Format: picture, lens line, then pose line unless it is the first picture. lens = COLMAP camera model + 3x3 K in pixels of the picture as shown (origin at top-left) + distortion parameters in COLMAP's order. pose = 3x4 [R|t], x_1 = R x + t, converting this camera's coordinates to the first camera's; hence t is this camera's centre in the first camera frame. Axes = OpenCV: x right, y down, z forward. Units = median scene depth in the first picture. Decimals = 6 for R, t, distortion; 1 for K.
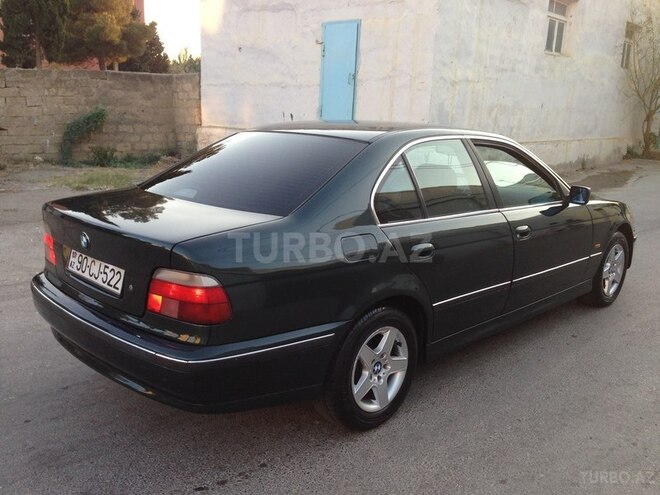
lens RADIAL K [[605.1, 0, 330.0], [0, 605.1, 247.5], [0, 0, 1]] dist [0.141973, -0.260416]
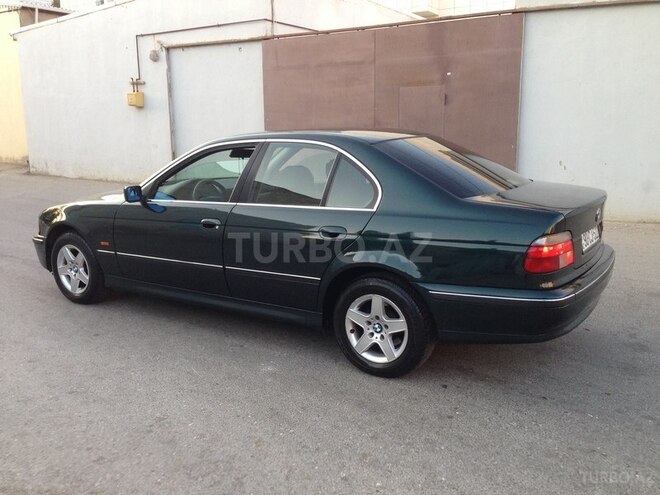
lens RADIAL K [[600.1, 0, 330.0], [0, 600.1, 247.5], [0, 0, 1]] dist [0.131853, -0.235452]
pose [[-0.207978, -0.217380, 0.953672, -0.396634], [0.223731, 0.938572, 0.262730, -0.108002], [-0.952203, 0.268008, -0.146568, 0.448110]]
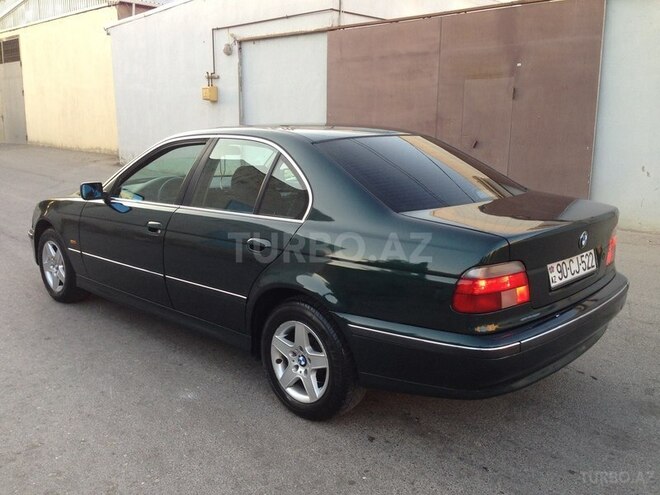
lens RADIAL K [[605.1, 0, 330.0], [0, 605.1, 247.5], [0, 0, 1]] dist [0.141973, -0.260416]
pose [[-0.020548, -0.228405, 0.973349, -0.359498], [0.221303, 0.948366, 0.227214, -0.084771], [-0.974989, 0.220074, 0.031060, 0.351468]]
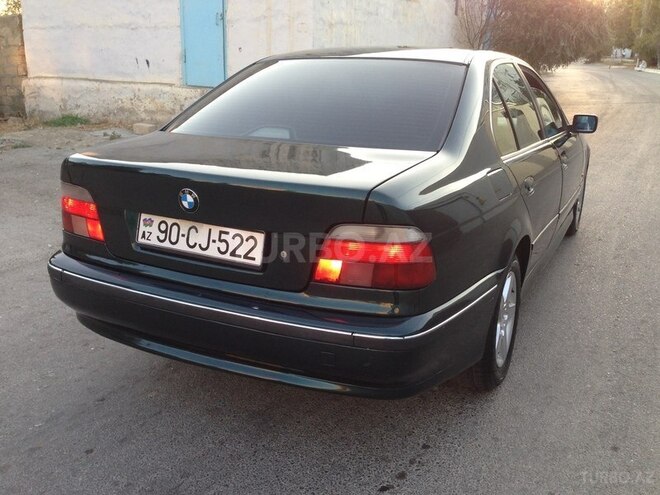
lens RADIAL K [[605.1, 0, 330.0], [0, 605.1, 247.5], [0, 0, 1]] dist [0.141973, -0.260416]
pose [[0.951352, -0.100535, 0.291244, -0.114804], [0.079754, 0.993403, 0.082396, -0.000369], [-0.297606, -0.055160, 0.953094, 0.060555]]
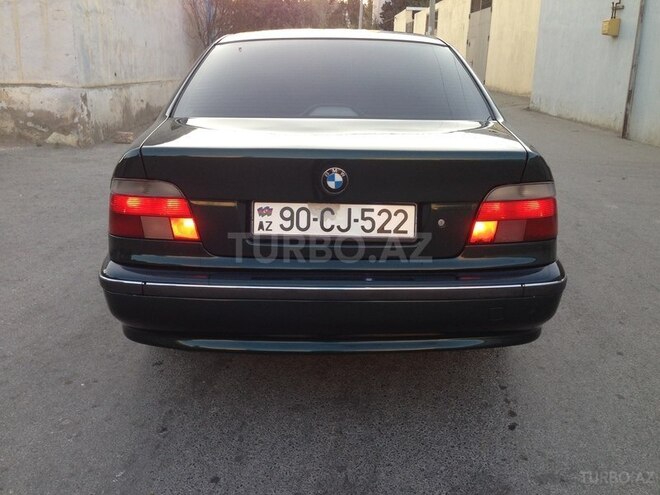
lens RADIAL K [[605.1, 0, 330.0], [0, 605.1, 247.5], [0, 0, 1]] dist [0.141973, -0.260416]
pose [[0.700505, -0.216393, 0.680049, -0.225606], [0.163501, 0.976238, 0.142221, -0.008972], [-0.694665, 0.011562, 0.719240, 0.125705]]
